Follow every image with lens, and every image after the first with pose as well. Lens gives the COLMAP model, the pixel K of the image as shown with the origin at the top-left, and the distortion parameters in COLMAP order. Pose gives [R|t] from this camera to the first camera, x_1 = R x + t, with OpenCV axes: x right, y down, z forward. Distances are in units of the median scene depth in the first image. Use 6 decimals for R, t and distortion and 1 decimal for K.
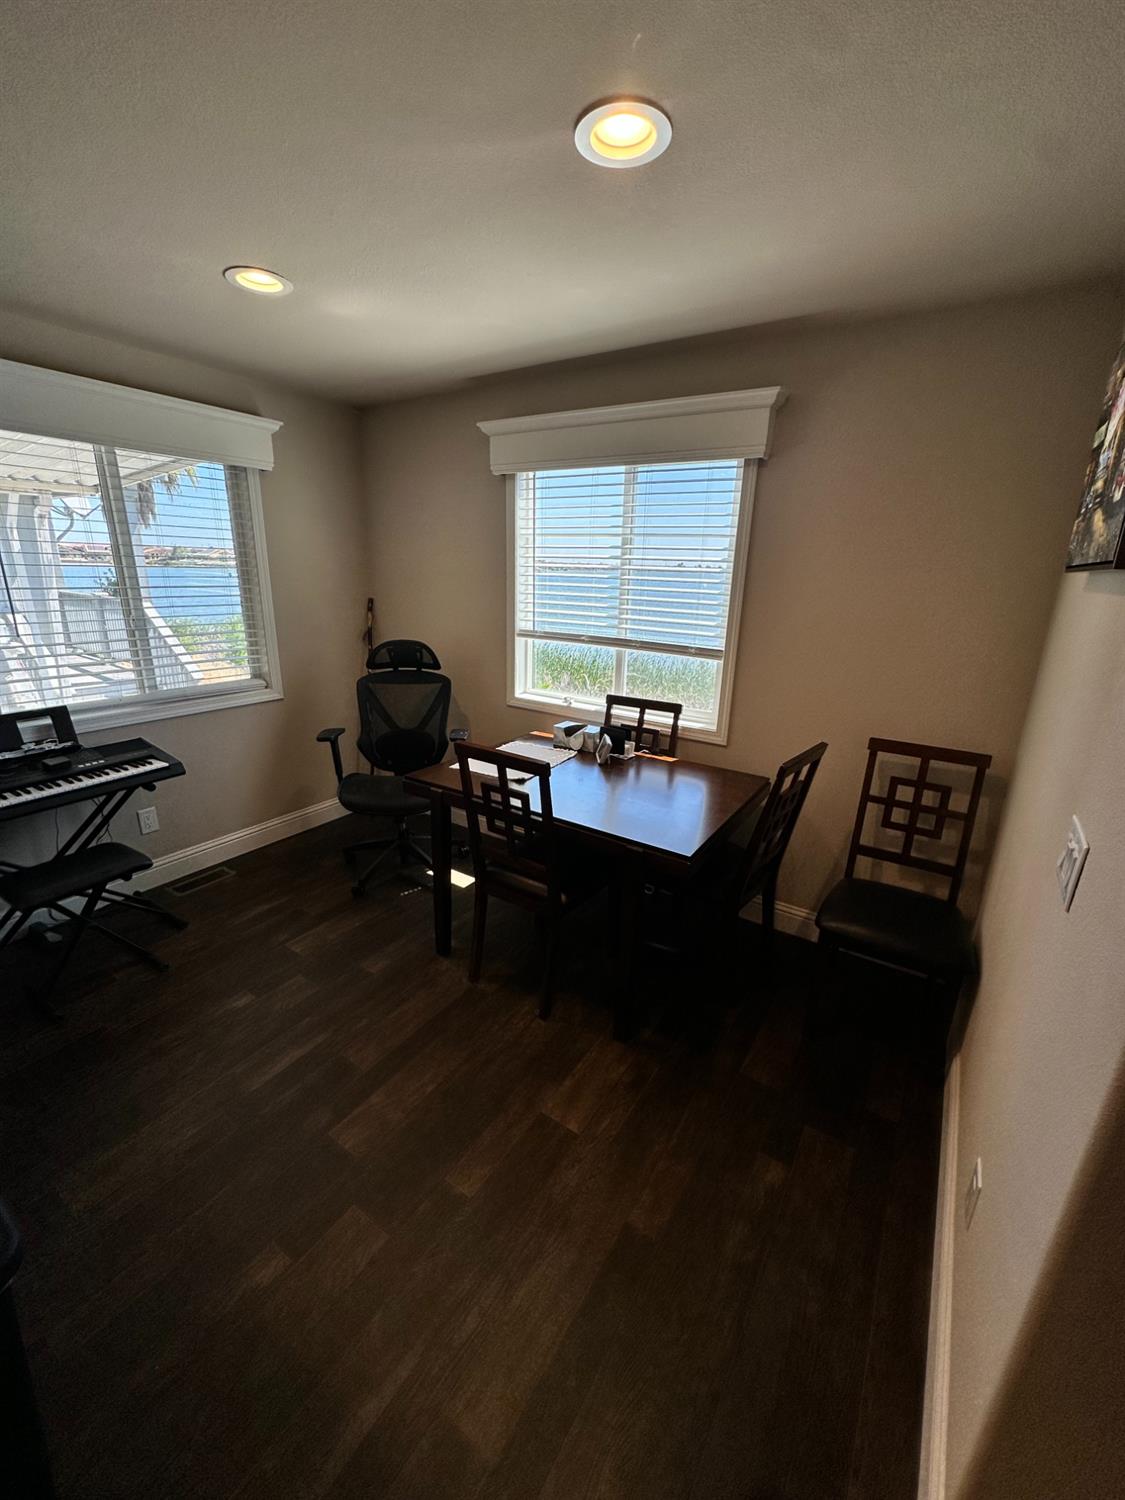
lens RADIAL K [[602.4, 0, 567.6], [0, 602.4, 748.4], [0, 0, 1]] dist [-0.005227, 0.000966]
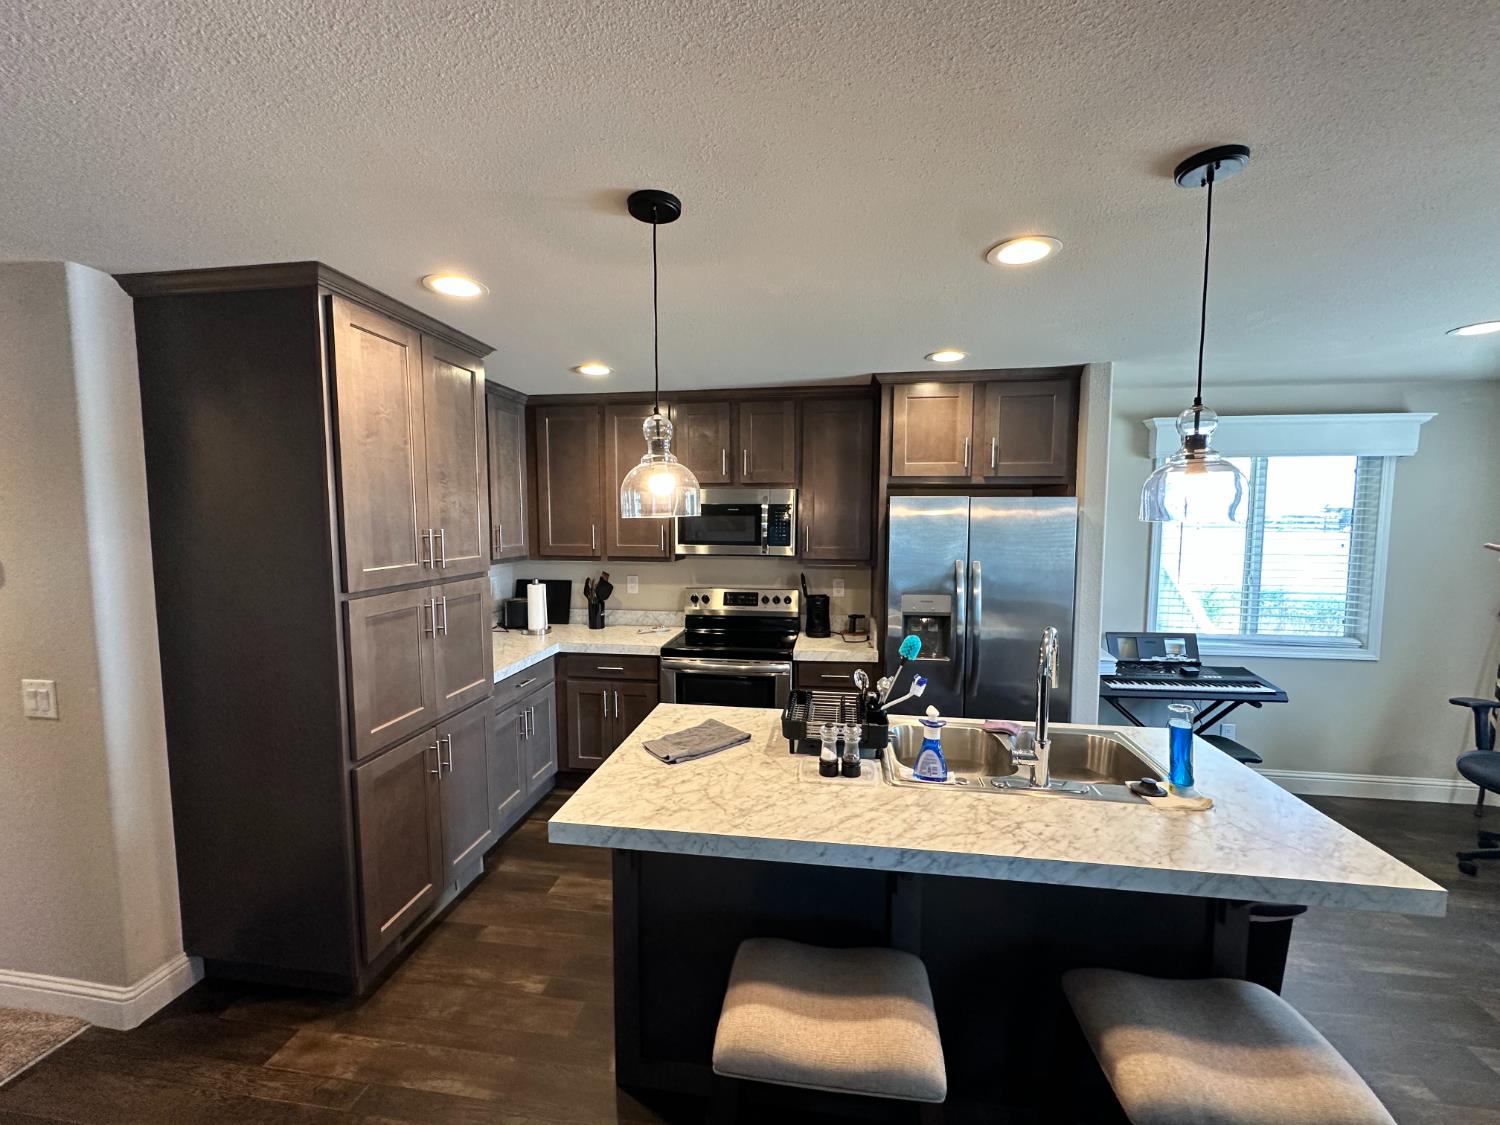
lens RADIAL K [[602.4, 0, 749.2], [0, 602.4, 562.7], [0, 0, 1]] dist [-0.005227, 0.000966]
pose [[0.415031, 0.044494, -0.908718, 0.012171], [-0.253393, 0.964936, -0.068483, 0.134399], [0.873808, 0.258685, 0.411753, -0.562987]]
